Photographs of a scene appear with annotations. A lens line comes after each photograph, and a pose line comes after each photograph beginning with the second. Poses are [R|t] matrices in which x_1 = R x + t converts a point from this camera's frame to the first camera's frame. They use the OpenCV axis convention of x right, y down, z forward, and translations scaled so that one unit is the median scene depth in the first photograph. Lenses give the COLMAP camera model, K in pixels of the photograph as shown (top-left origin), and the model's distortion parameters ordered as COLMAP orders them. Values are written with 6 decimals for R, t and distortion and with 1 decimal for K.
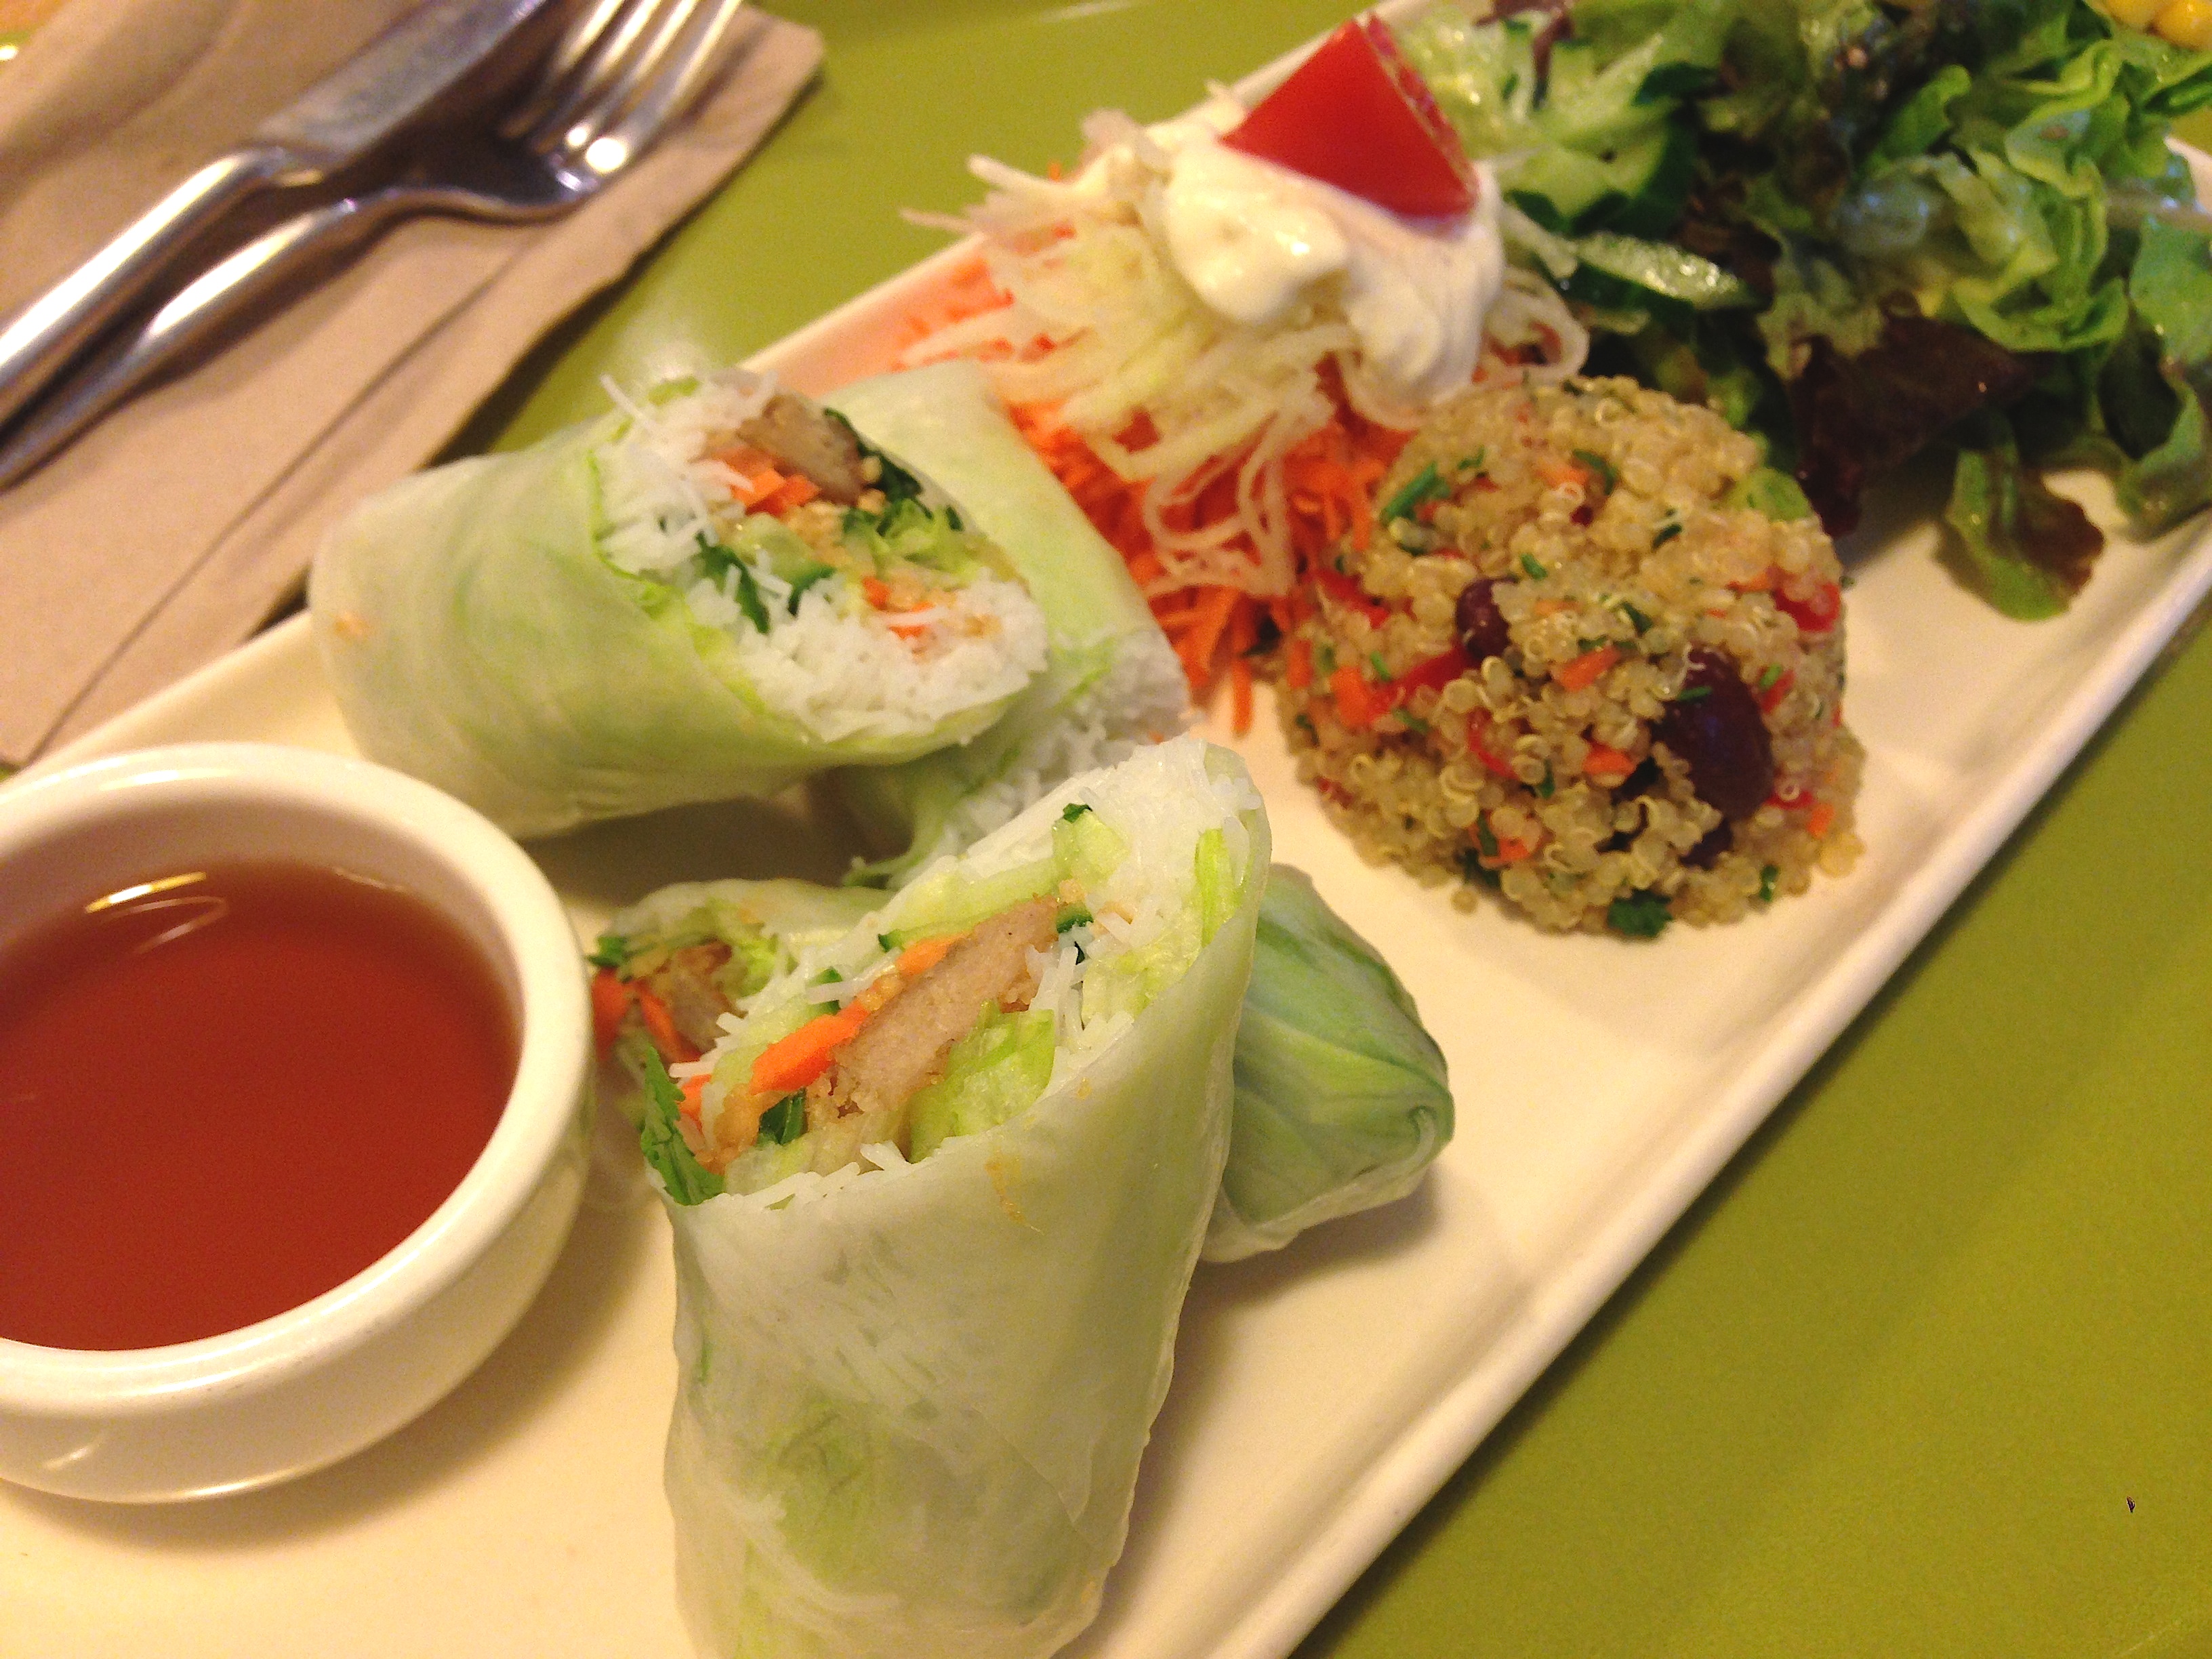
lens RADIAL K [[2124.6, 0, 1102.4], [0, 2124.6, 926.7], [0, 0, 1]] dist [0.008354, 0.009095]
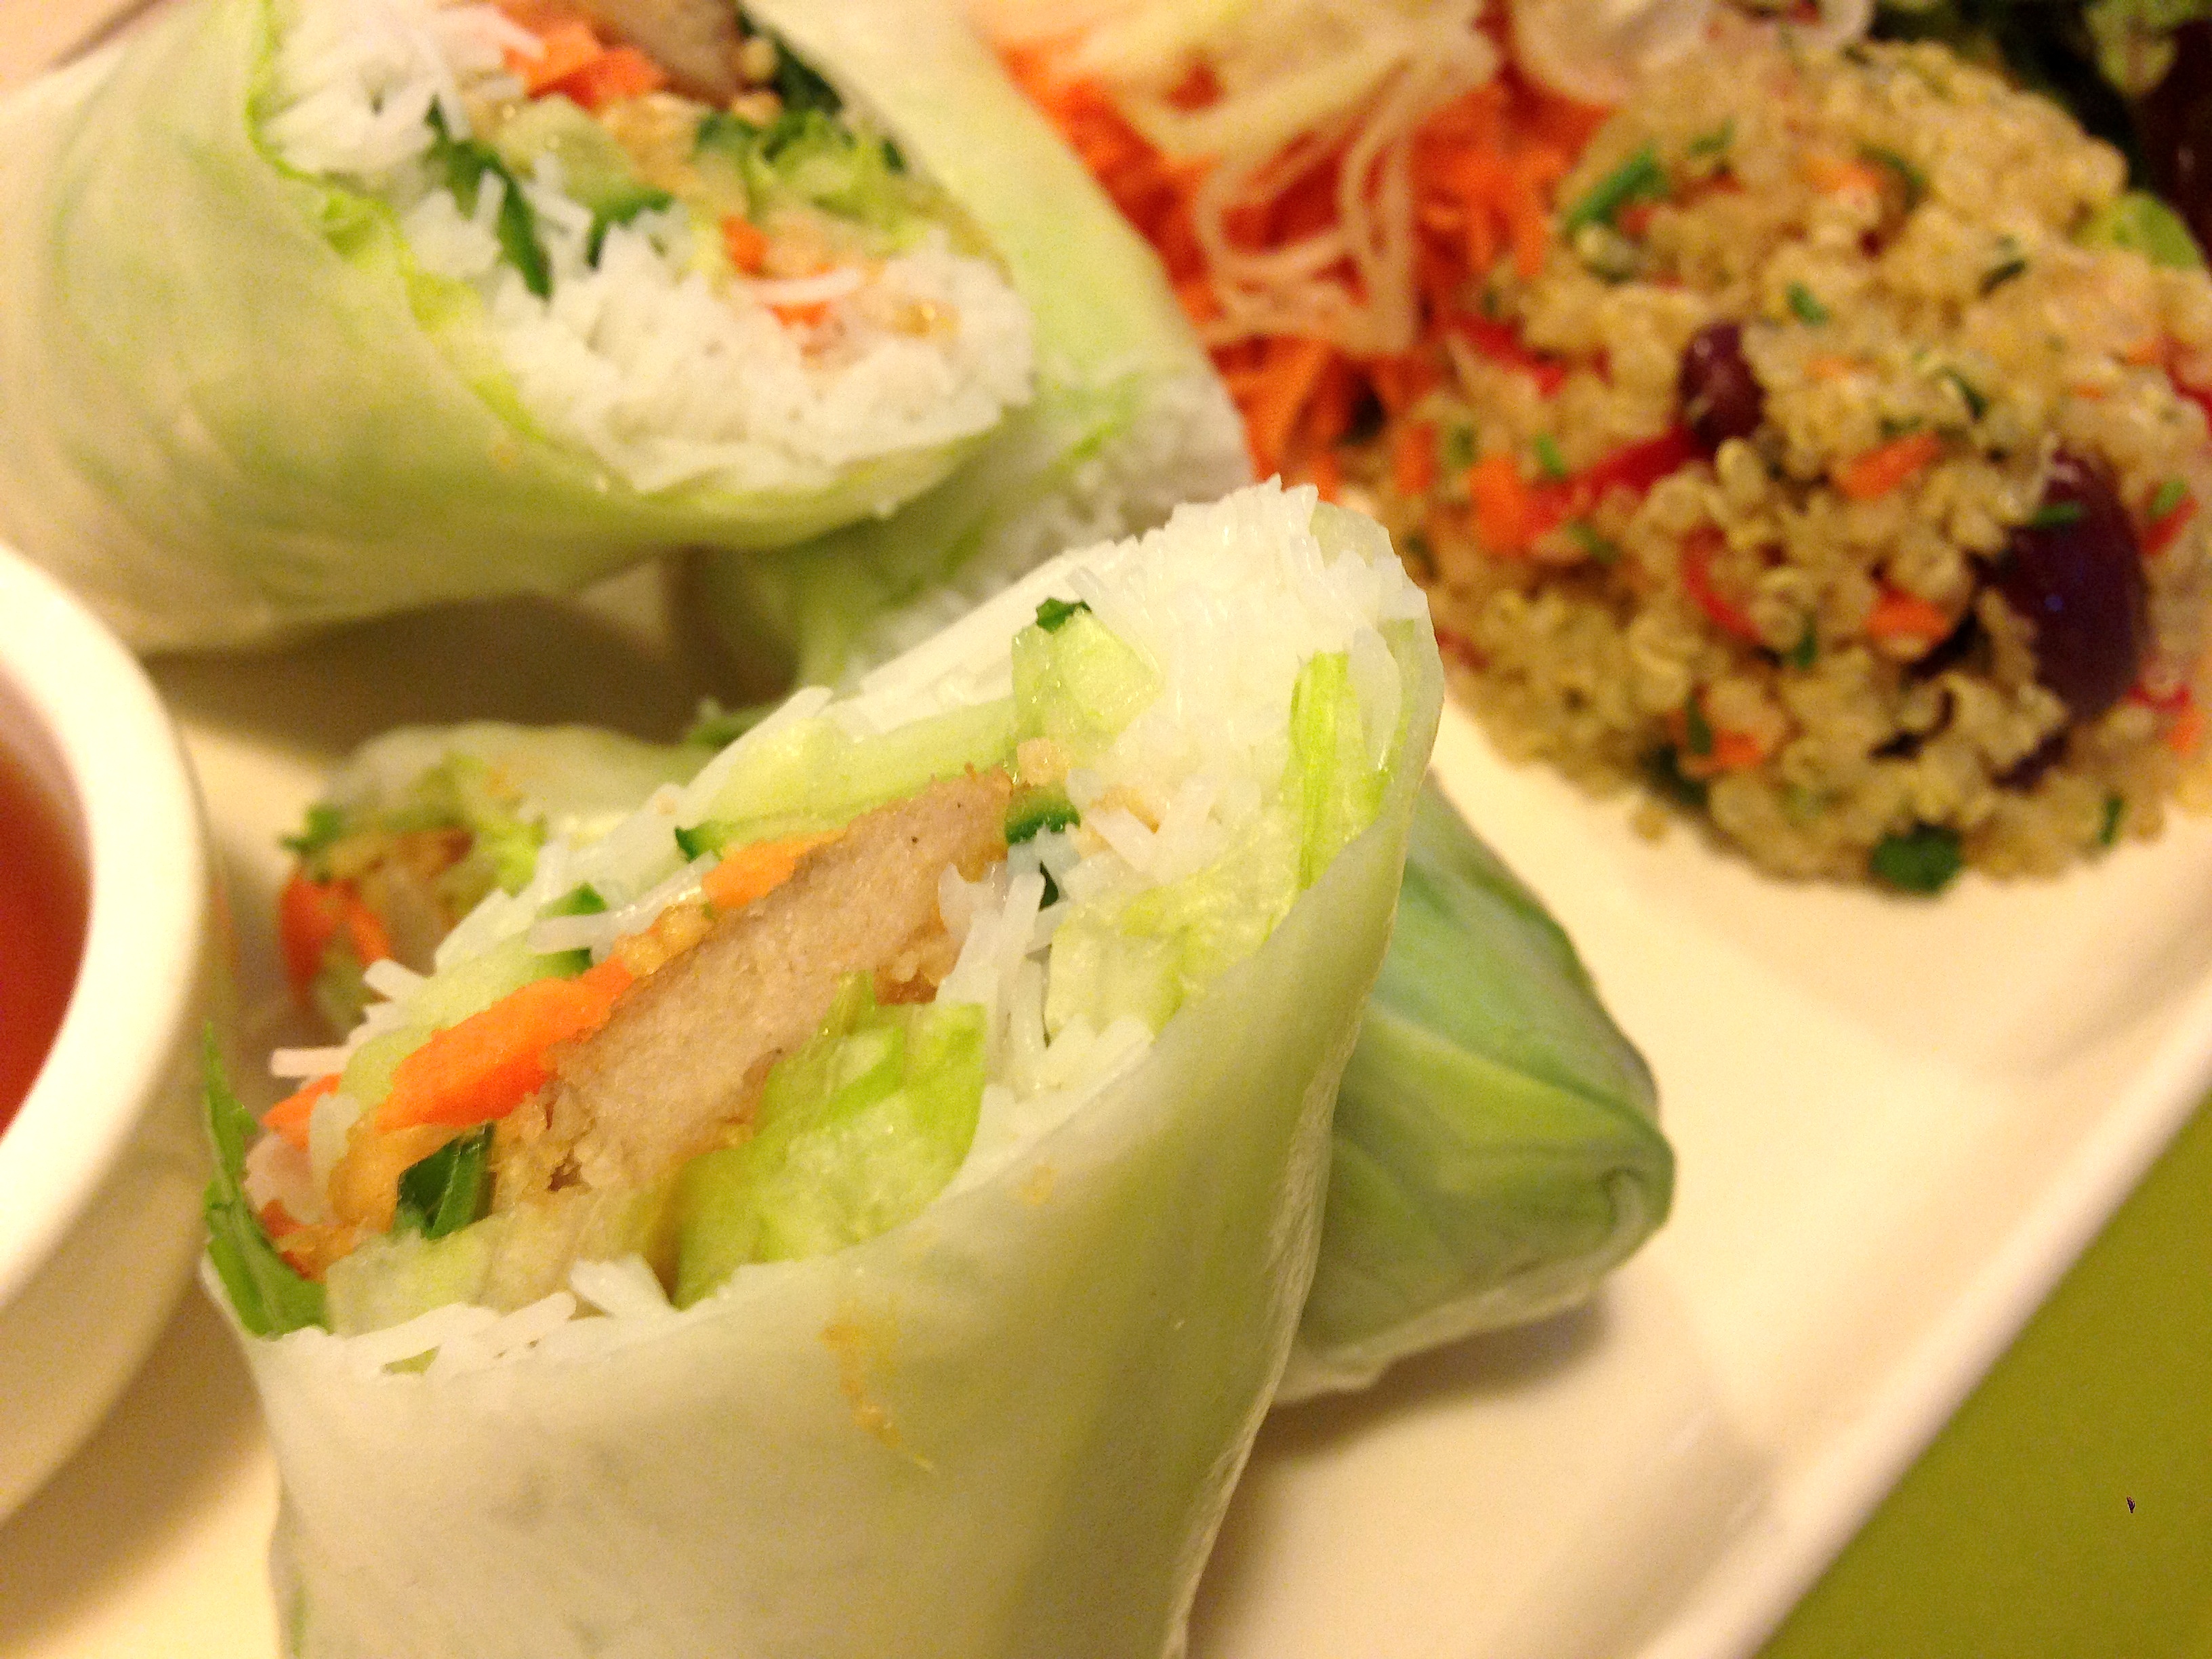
lens RADIAL K [[2124.6, 0, 1102.4], [0, 2124.6, 926.7], [0, 0, 1]] dist [0.008354, 0.009095]
pose [[0.998610, 0.052694, 0.001343, 0.001153], [-0.052702, 0.997633, 0.044177, -0.000594], [0.000988, -0.044187, 0.999023, 0.388308]]
